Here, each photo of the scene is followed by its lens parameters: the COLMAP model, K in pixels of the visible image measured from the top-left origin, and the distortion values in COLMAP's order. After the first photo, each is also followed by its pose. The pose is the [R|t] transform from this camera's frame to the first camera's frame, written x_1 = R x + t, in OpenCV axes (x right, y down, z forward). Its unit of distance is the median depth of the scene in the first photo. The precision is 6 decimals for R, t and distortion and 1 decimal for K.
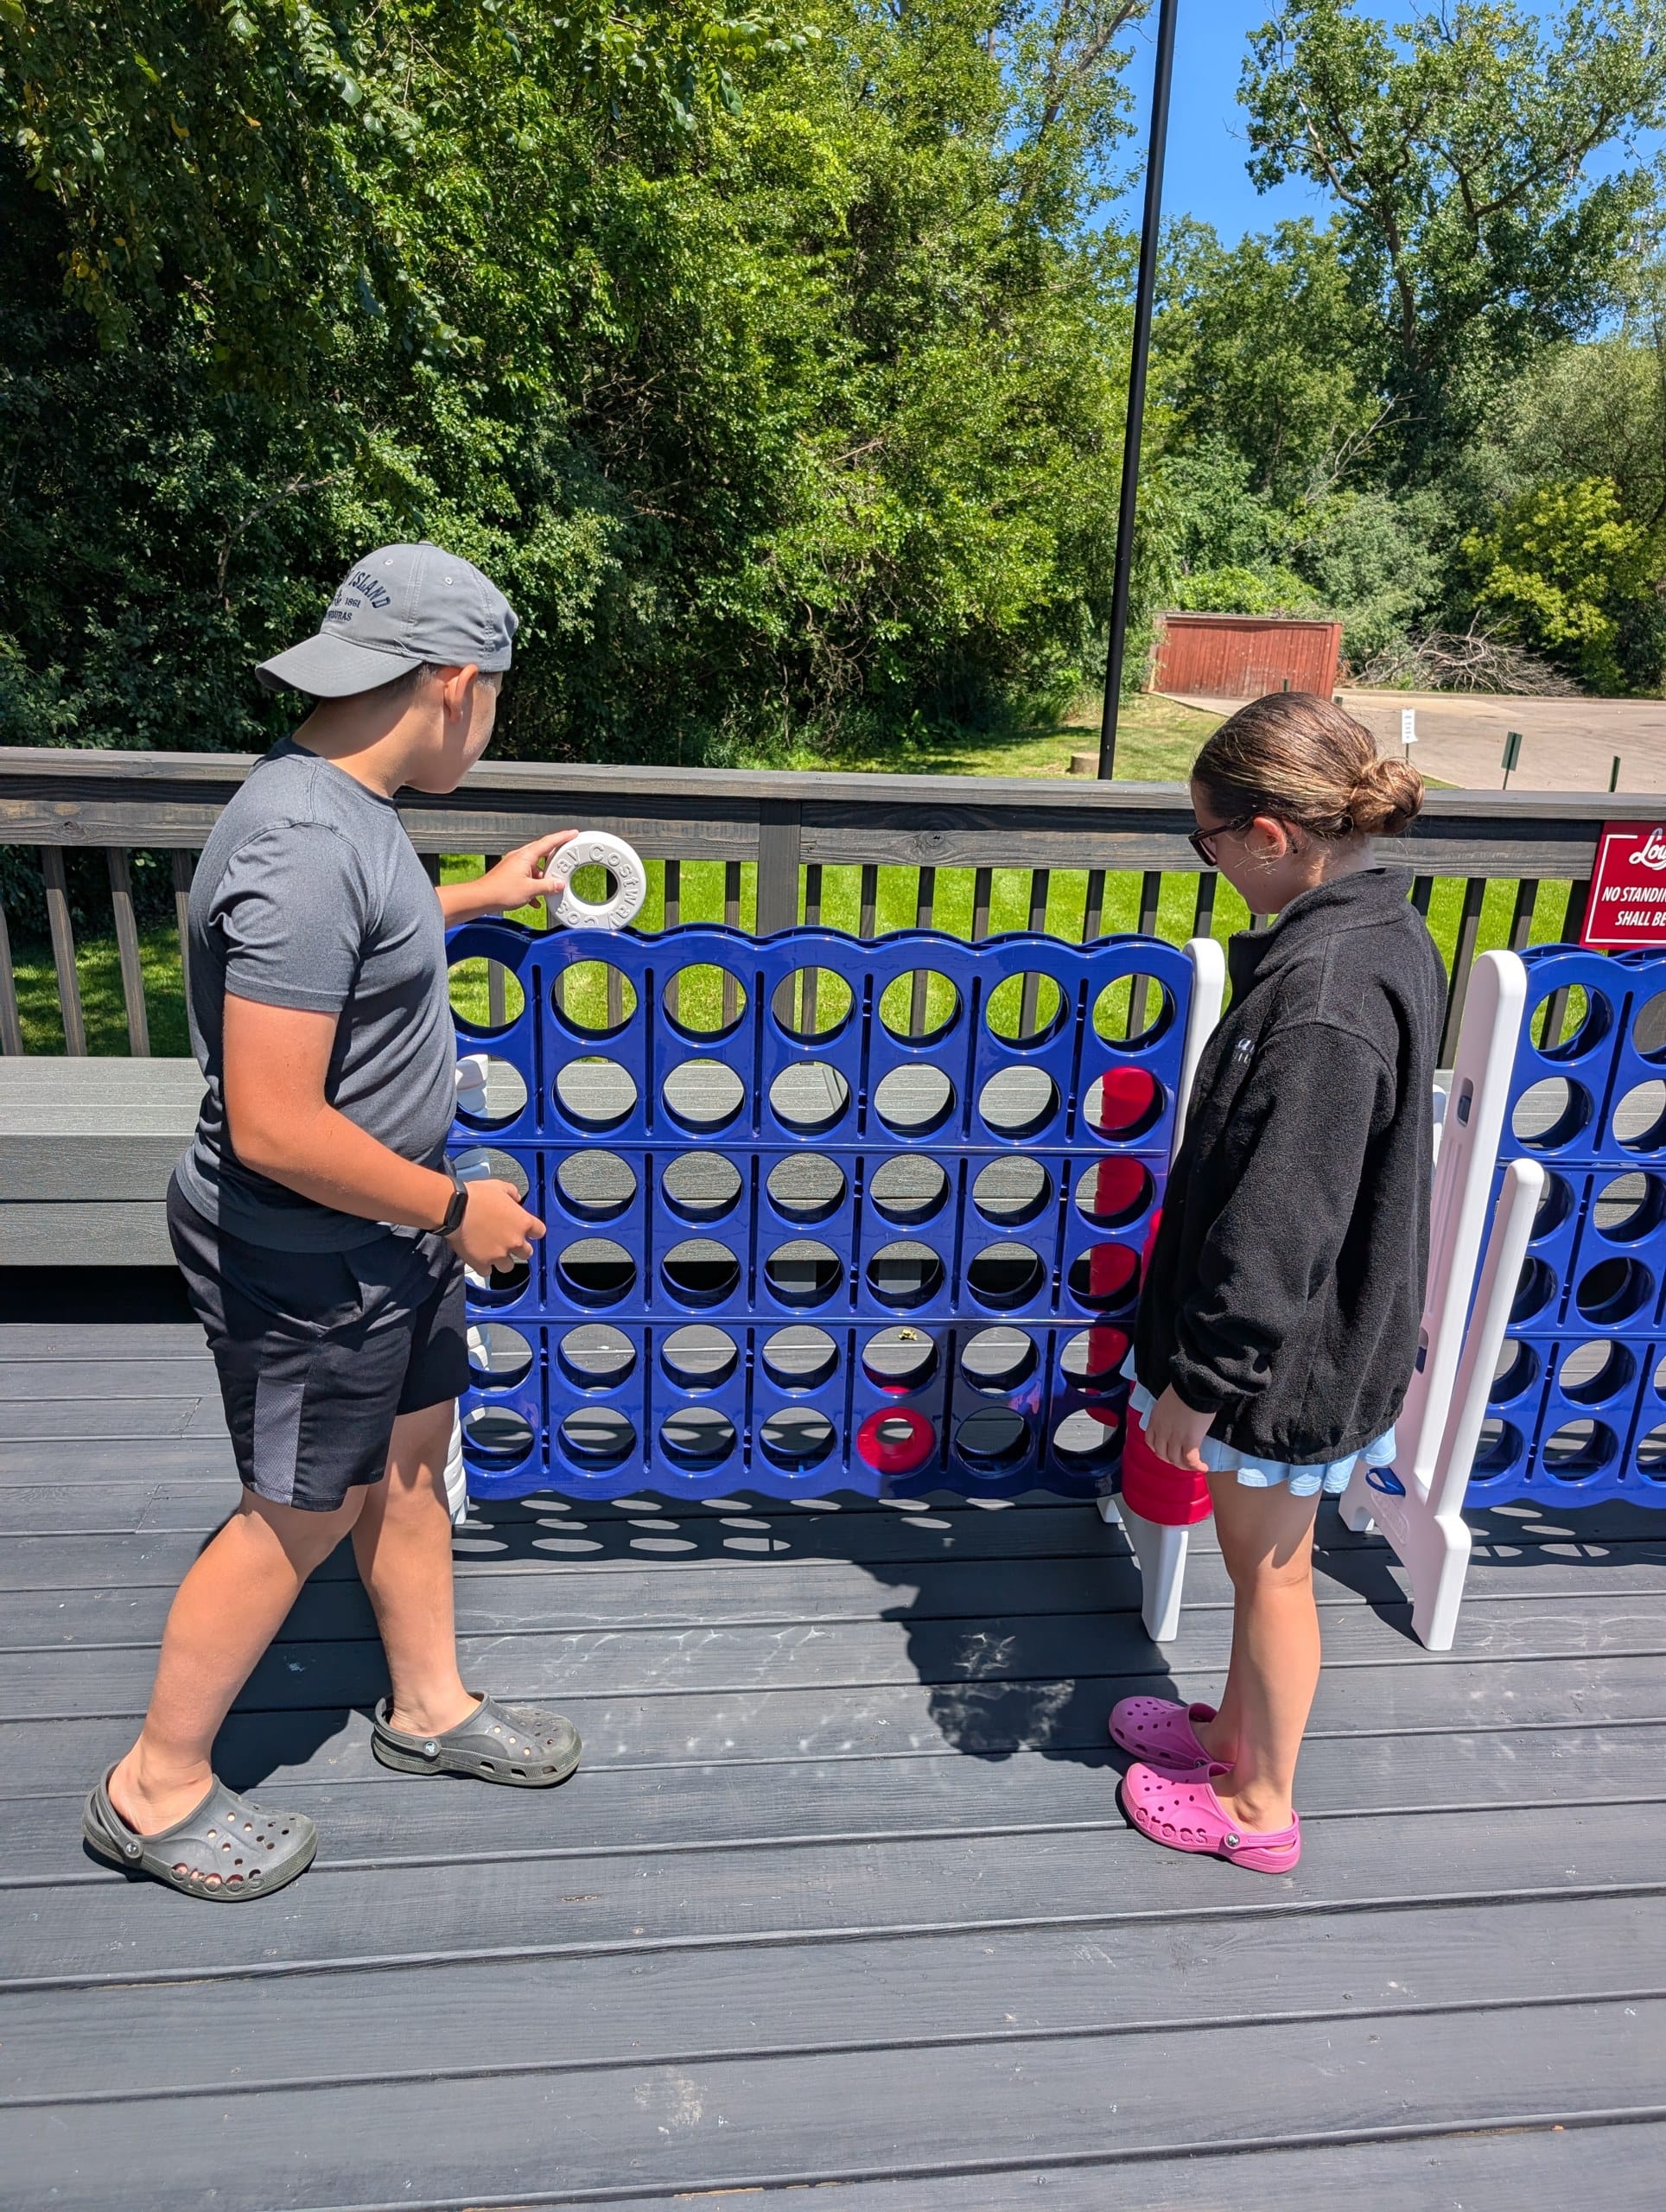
lens RADIAL K [[1545.2, 0, 836.3], [0, 1545.2, 1096.2], [0, 0, 1]] dist [-0.006805, -0.000321]
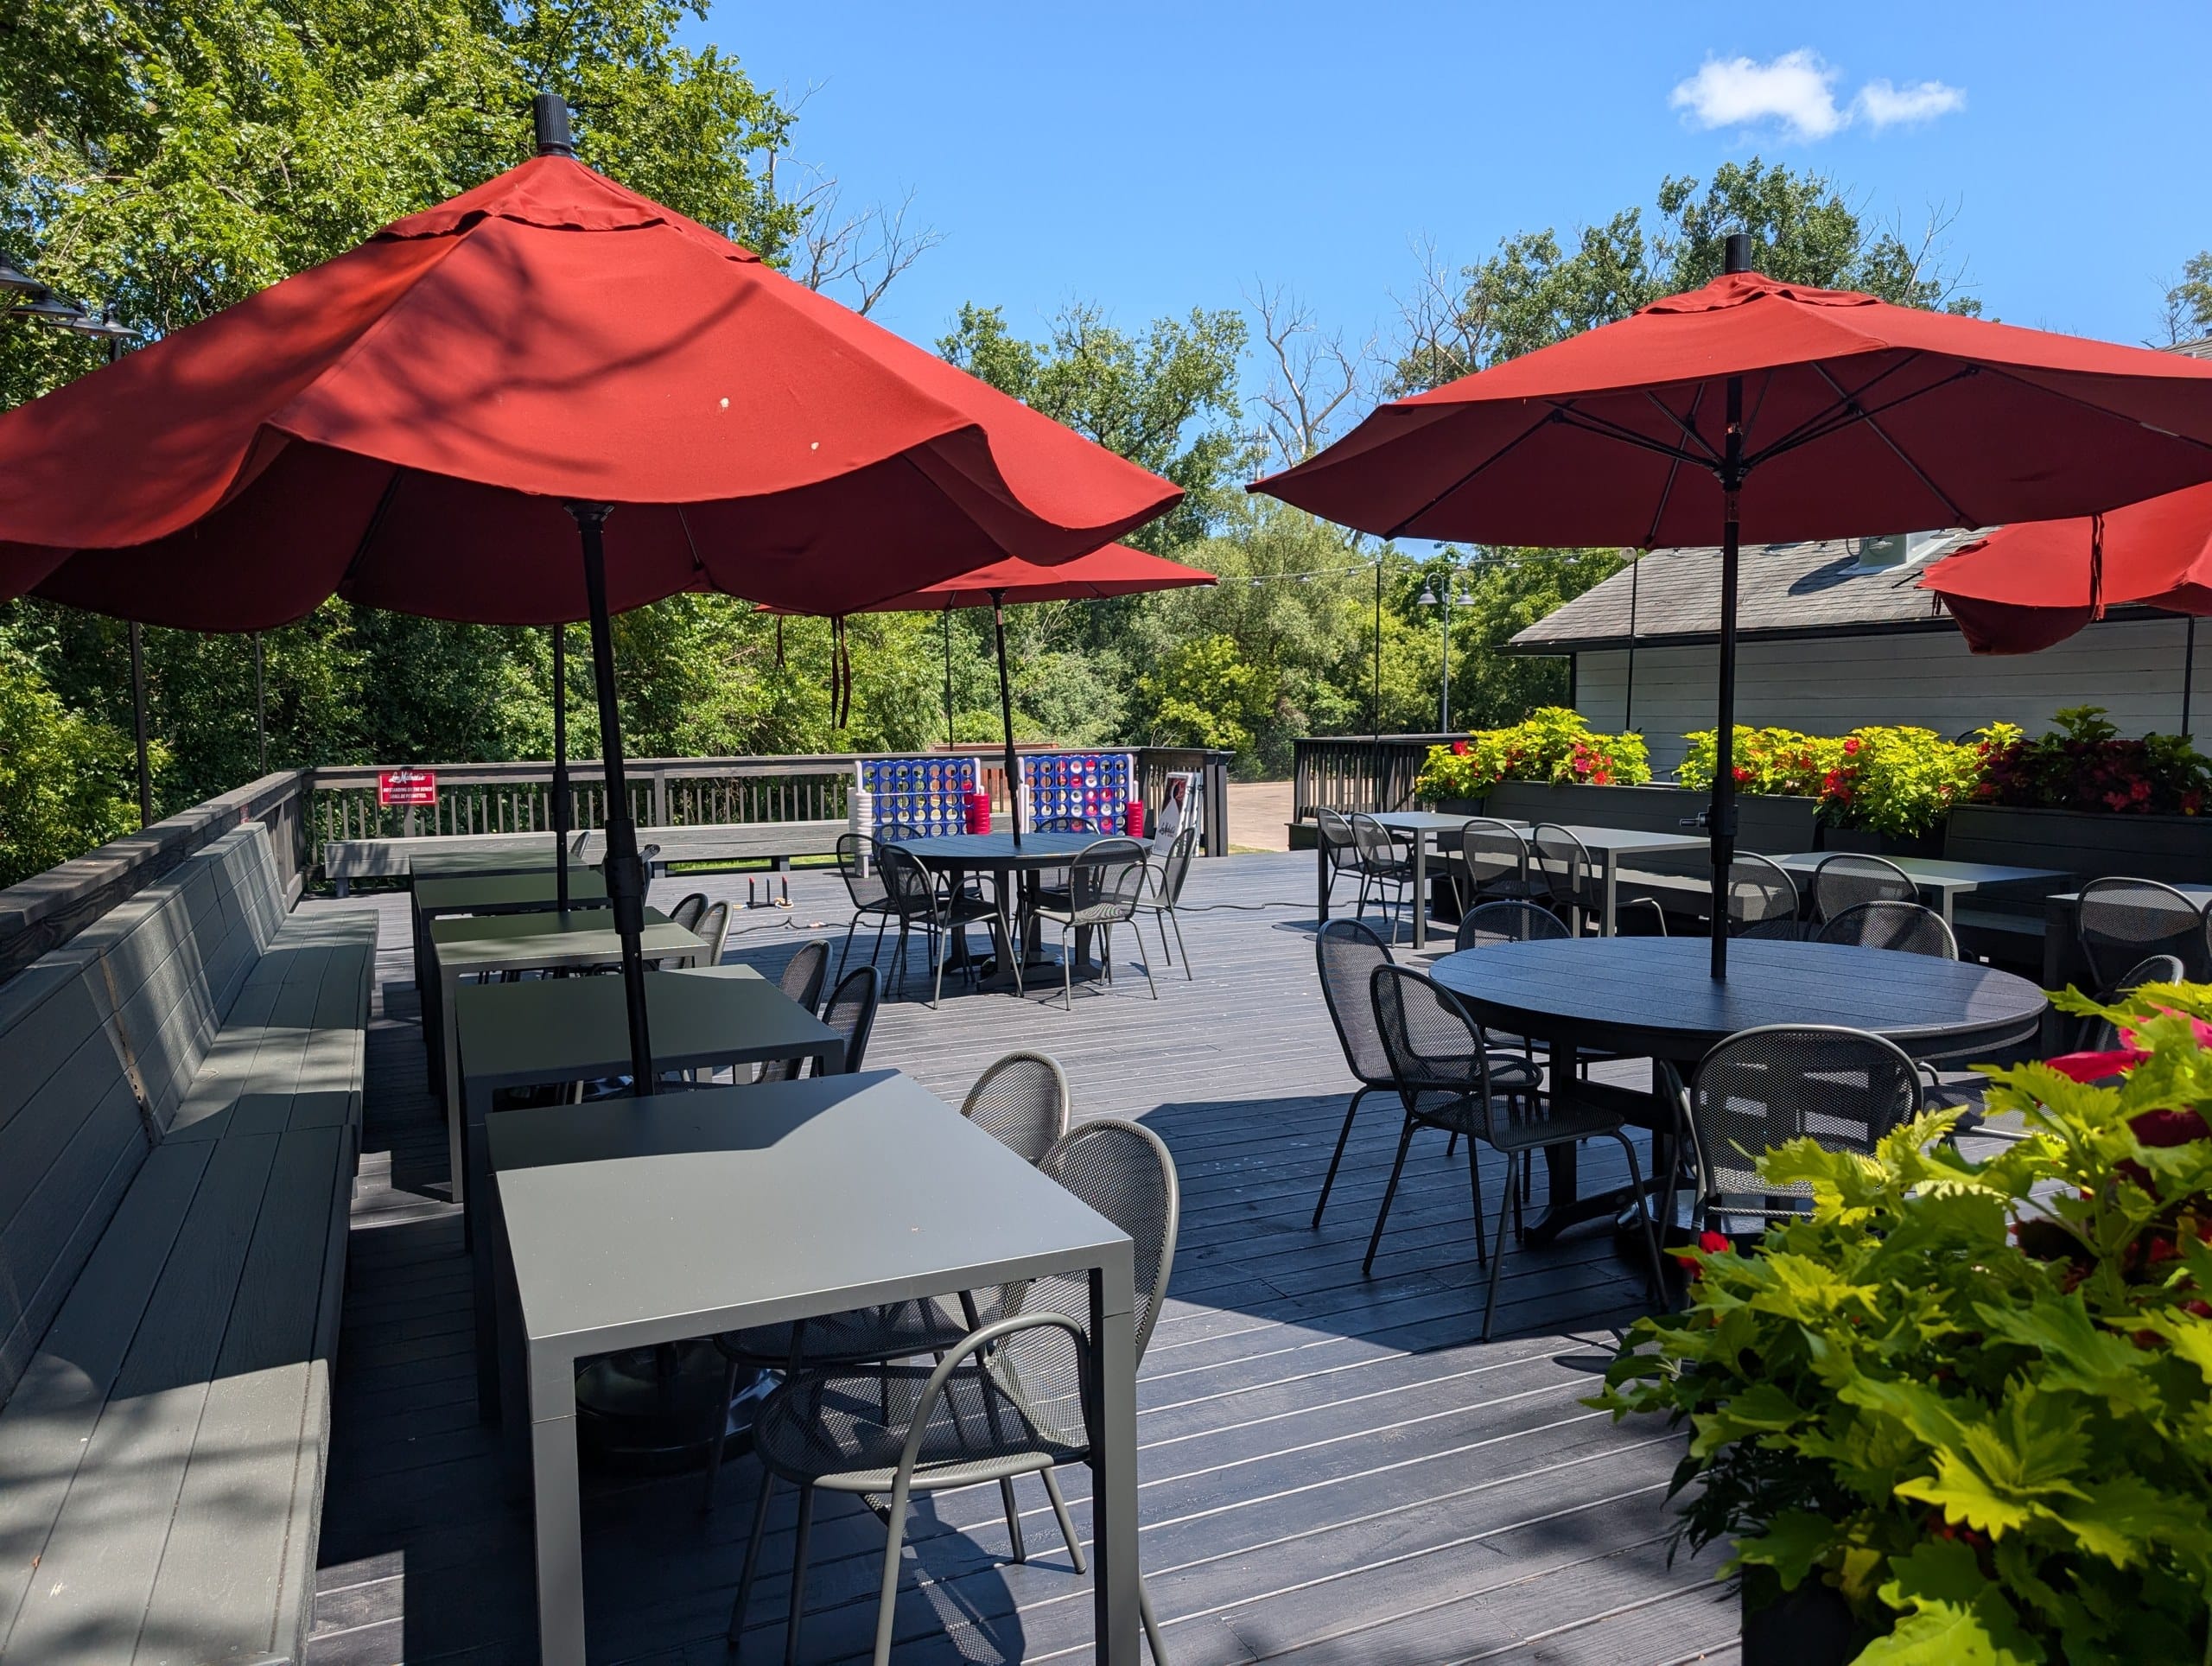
lens RADIAL K [[1545.2, 0, 1102.8], [0, 1545.2, 834.5], [0, 0, 1]] dist [-0.006805, -0.000321]
pose [[0.948502, -0.081189, 0.306191, -0.053157], [0.156229, 0.960759, -0.229205, 0.076598], [-0.275567, 0.265237, 0.923965, -0.217609]]
